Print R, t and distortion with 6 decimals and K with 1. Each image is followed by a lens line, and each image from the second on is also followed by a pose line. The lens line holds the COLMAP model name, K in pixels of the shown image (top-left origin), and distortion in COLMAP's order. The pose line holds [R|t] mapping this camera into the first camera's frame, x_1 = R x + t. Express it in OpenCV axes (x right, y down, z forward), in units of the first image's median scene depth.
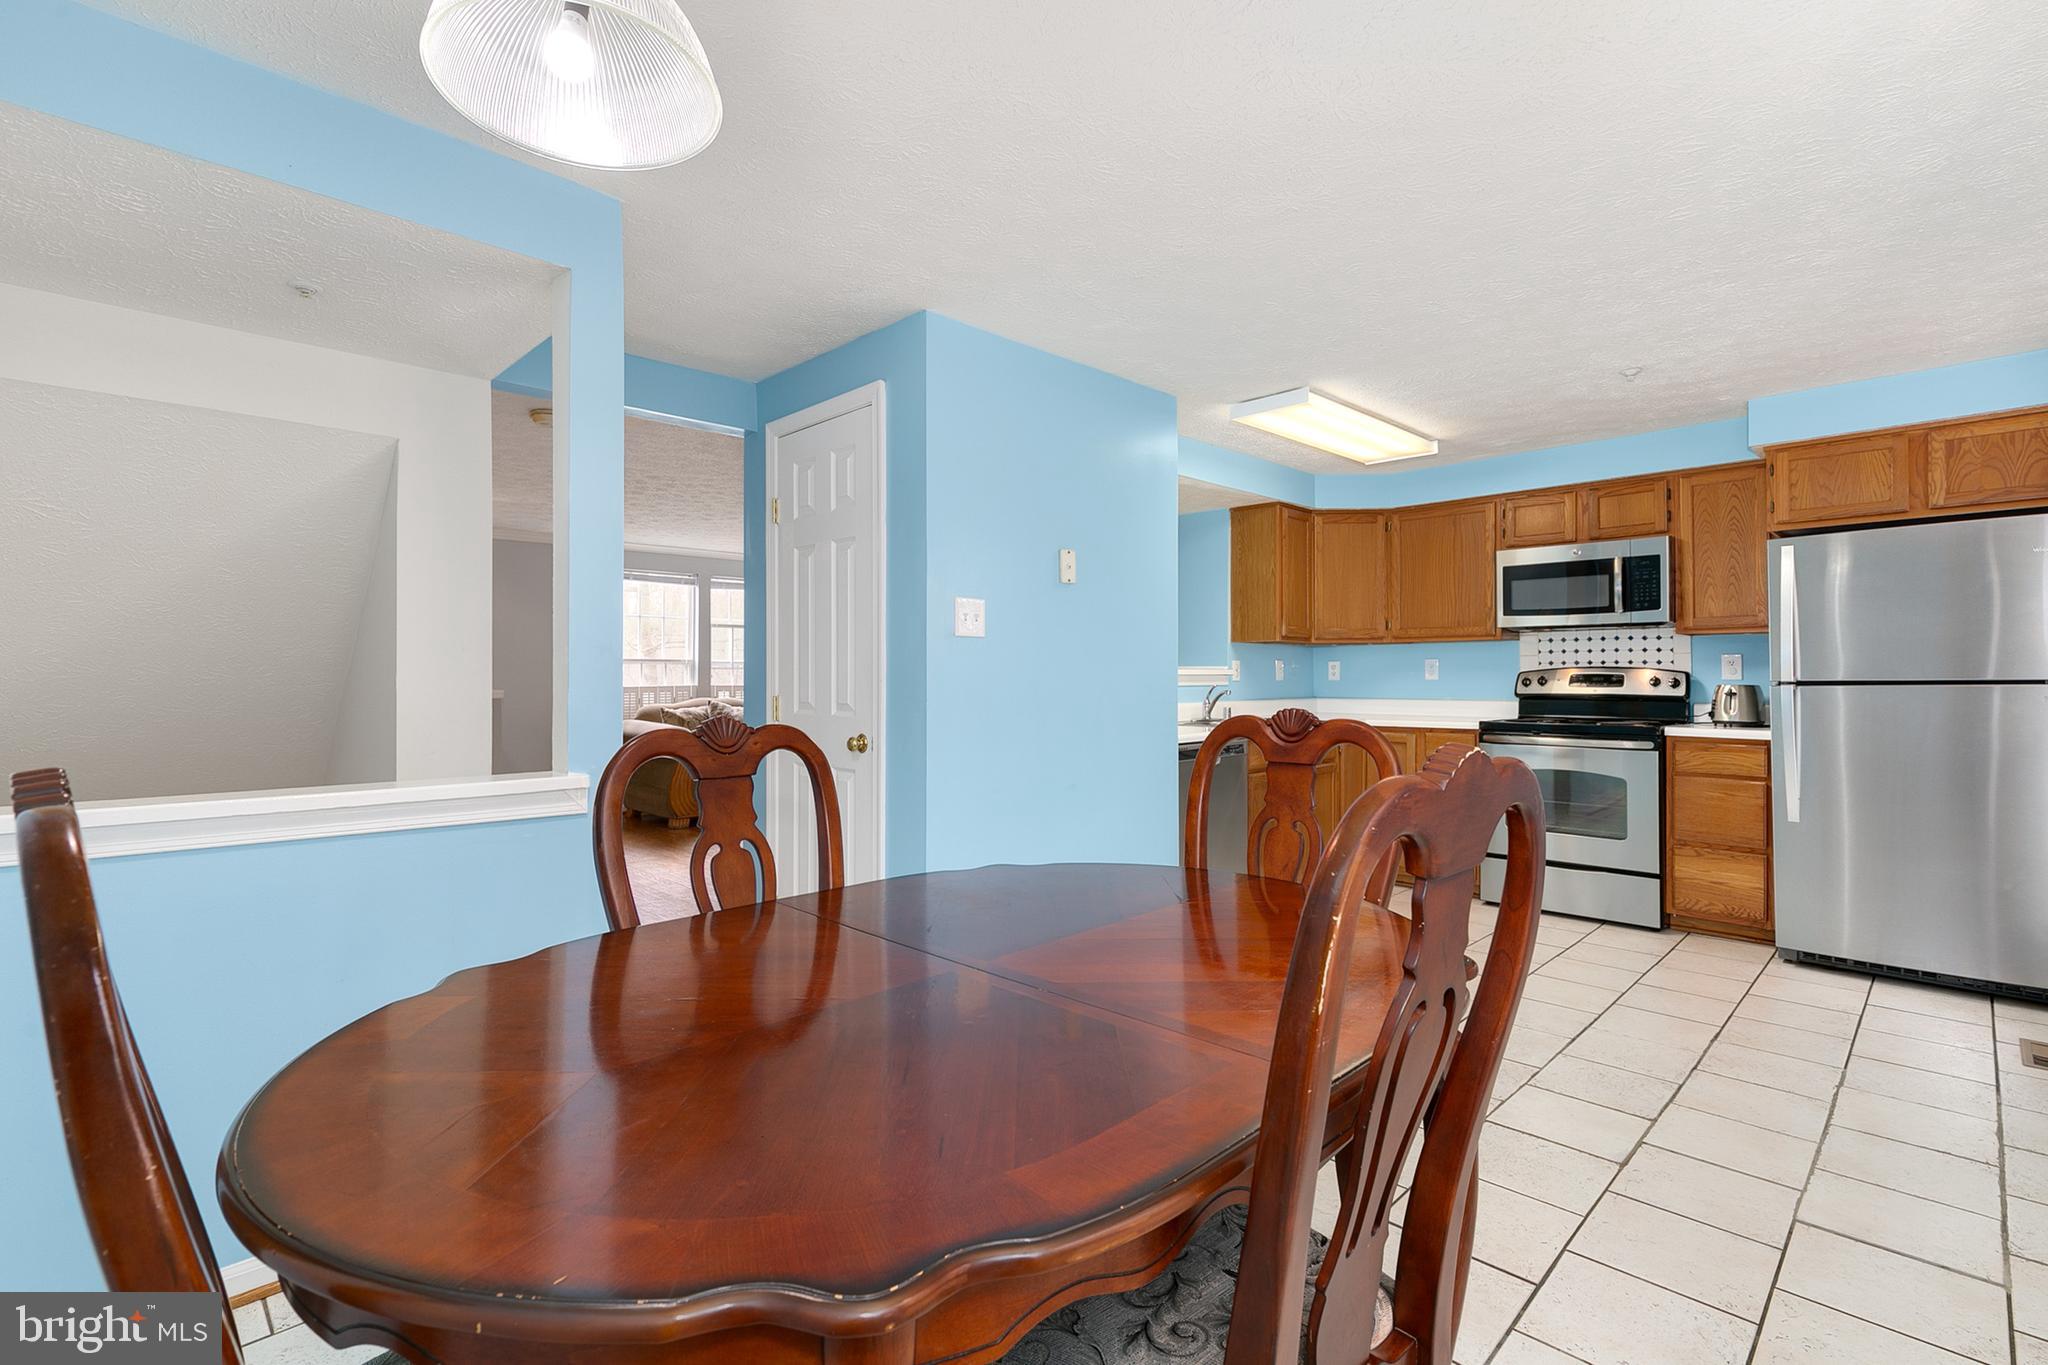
lens RADIAL K [[925.5, 0, 1025.6], [0, 925.5, 669.4], [0, 0, 1]] dist [0.010899, -0.003724]
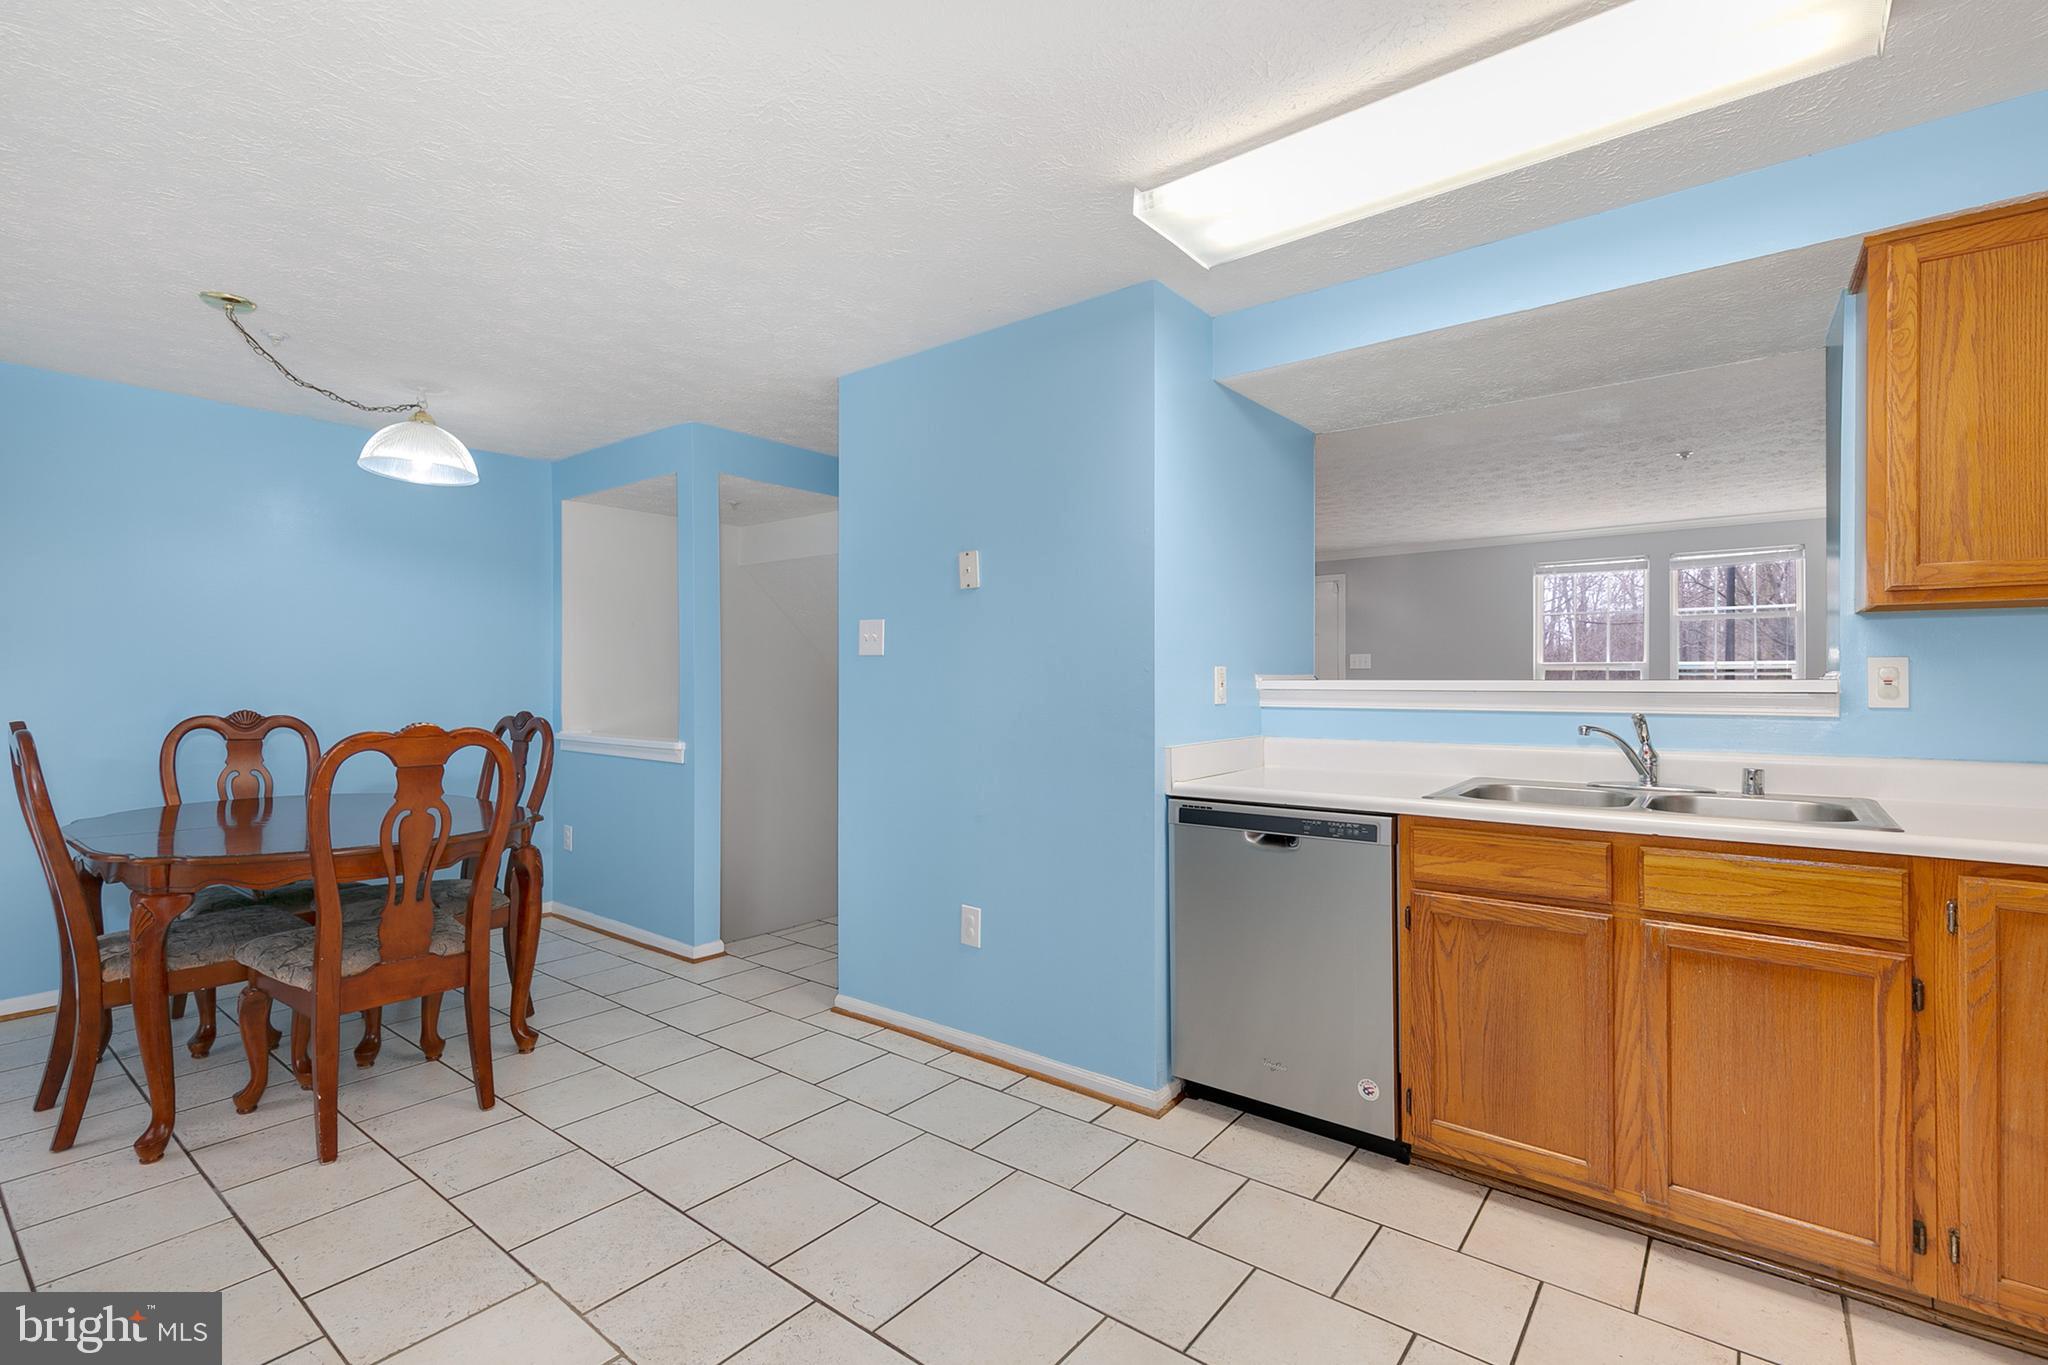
lens RADIAL K [[925.5, 0, 1022.2], [0, 925.5, 676.8], [0, 0, 1]] dist [0.010899, -0.003724]
pose [[0.121328, -0.001066, -0.992612, 0.710673], [0.008242, 0.999966, -0.000067, -0.005655], [0.992578, -0.008173, 0.121333, 0.710544]]
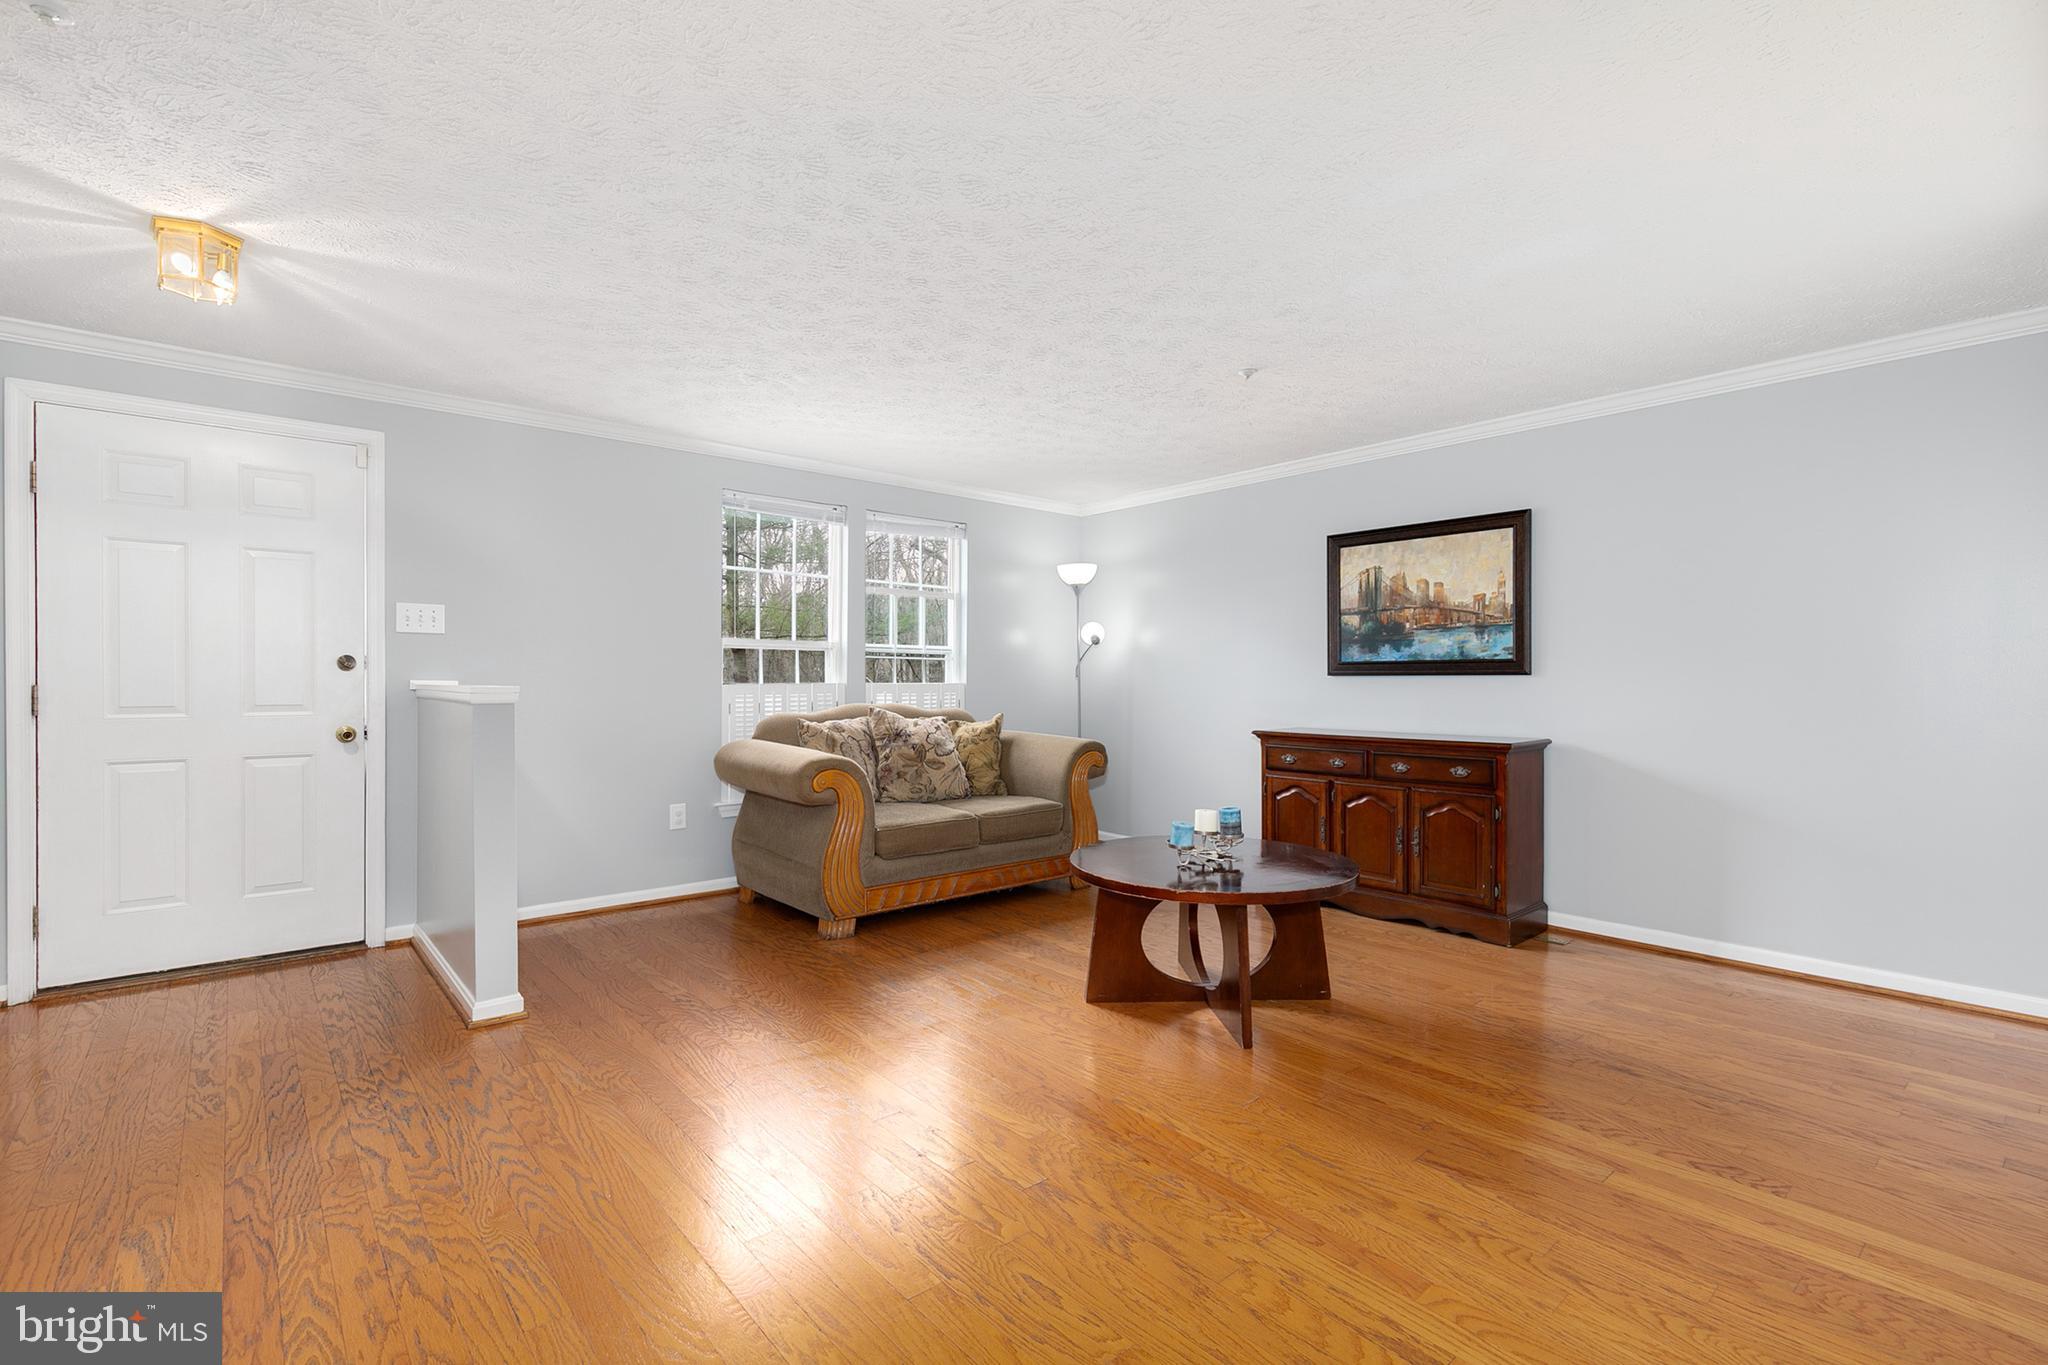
lens RADIAL K [[925.5, 0, 1020.1], [0, 925.5, 684.3], [0, 0, 1]] dist [0.010899, -0.003724]
pose [[0.997545, 0.006342, -0.069745, -0.372393], [-0.005691, 0.999938, 0.009522, 0.021160], [0.069801, -0.009102, 0.997519, 0.742996]]
